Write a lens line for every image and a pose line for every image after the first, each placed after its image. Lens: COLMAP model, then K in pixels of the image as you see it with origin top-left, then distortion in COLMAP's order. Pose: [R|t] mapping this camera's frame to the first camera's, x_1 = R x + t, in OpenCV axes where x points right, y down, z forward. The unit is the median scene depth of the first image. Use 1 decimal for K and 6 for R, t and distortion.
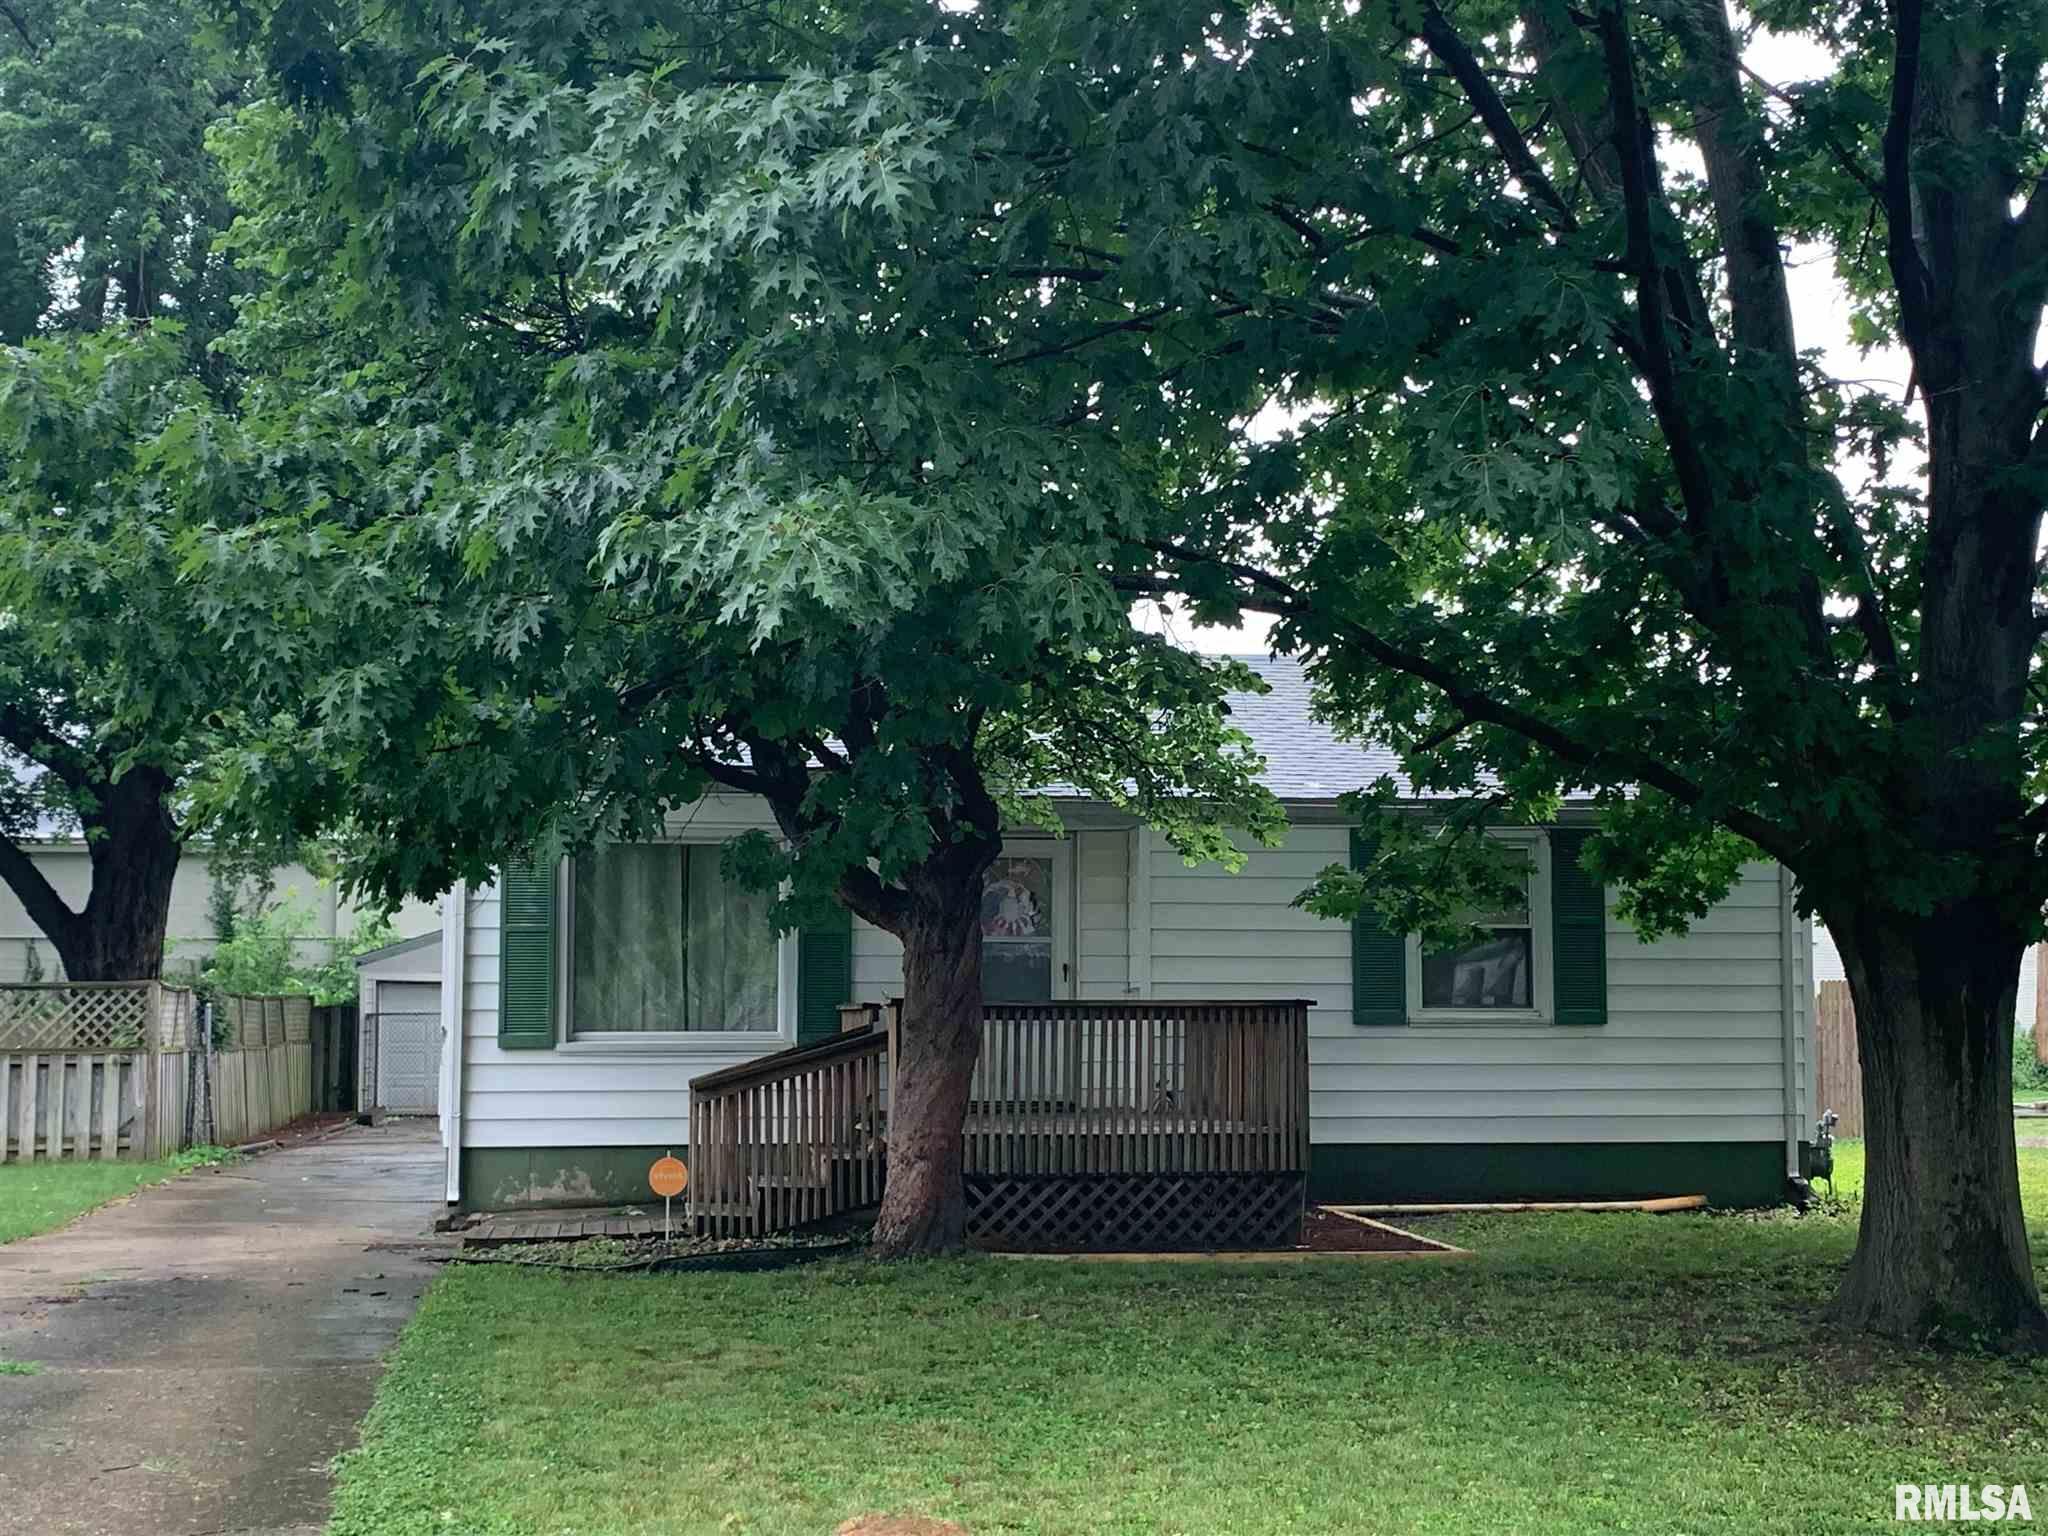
lens RADIAL K [[2906.0, 0, 1032.9], [0, 2906.0, 768.5], [0, 0, 1]] dist [0.079699, 0.000000]
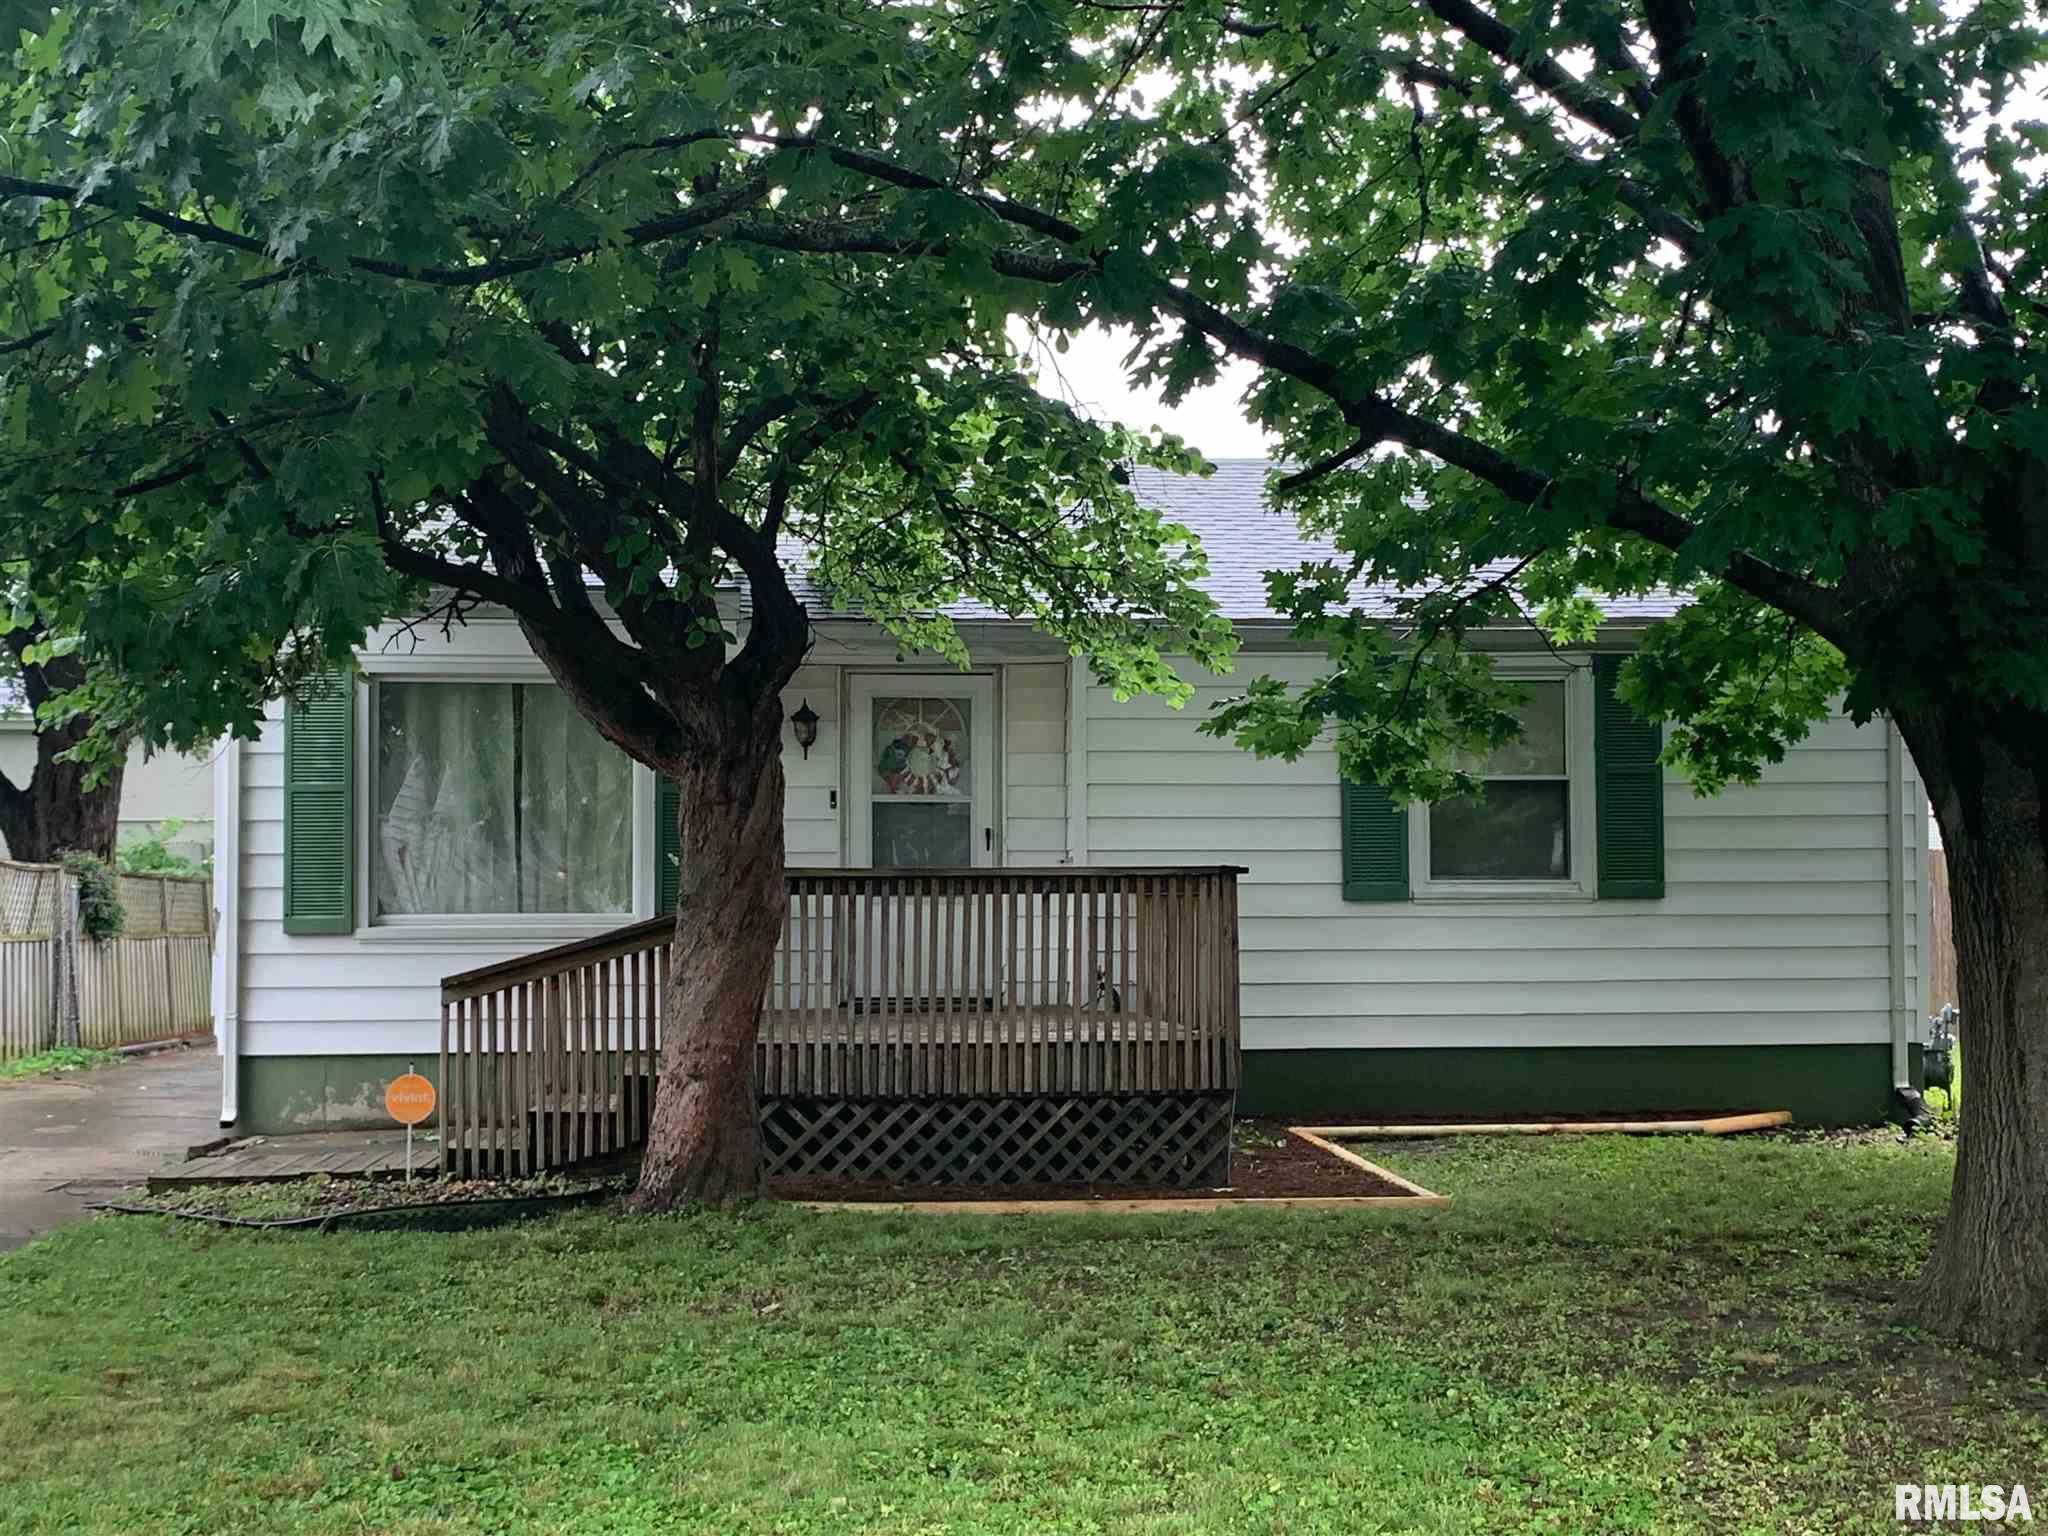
lens RADIAL K [[2906.0, 0, 1036.4], [0, 2906.0, 753.5], [0, 0, 1]] dist [0.079699, 0.000000]
pose [[0.998732, -0.007062, -0.049843, 0.070294], [0.008724, 0.999411, 0.033203, 0.021519], [0.049579, -0.033596, 0.998205, 0.210420]]
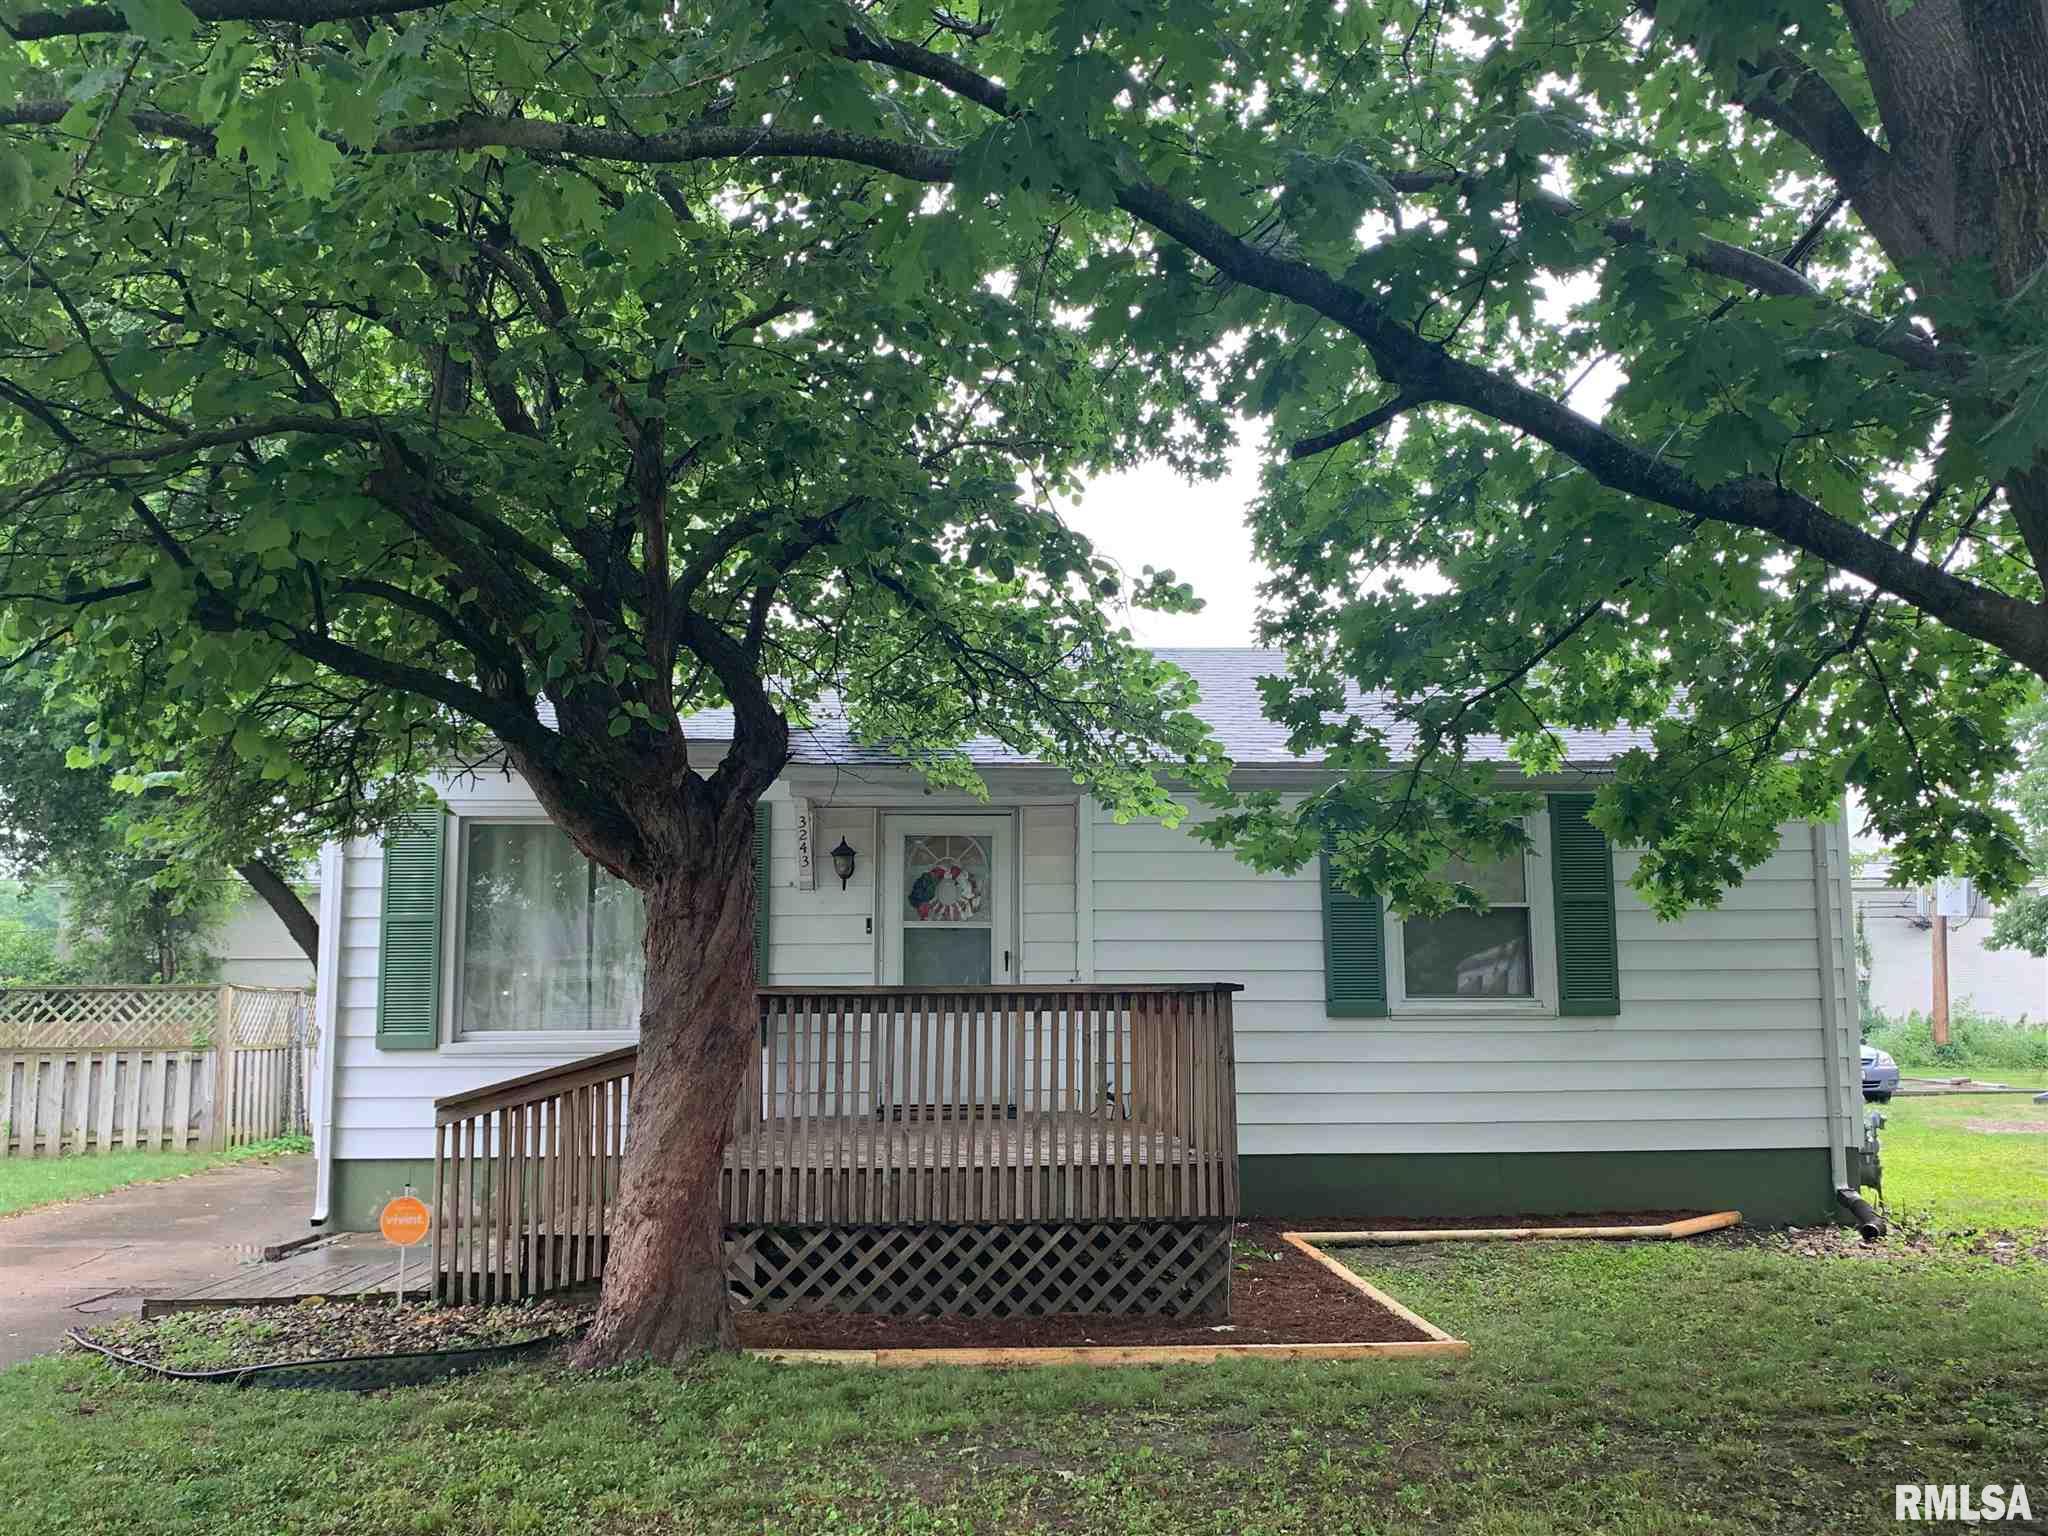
lens RADIAL K [[1868.6, 0, 1039.0], [0, 1868.6, 761.1], [0, 0, 1]] dist [0.031962, 0.000000]
pose [[0.996850, -0.016568, -0.077560, 0.072780], [0.012730, 0.998682, -0.049724, 0.040191], [0.078282, 0.048580, 0.995747, 0.452253]]
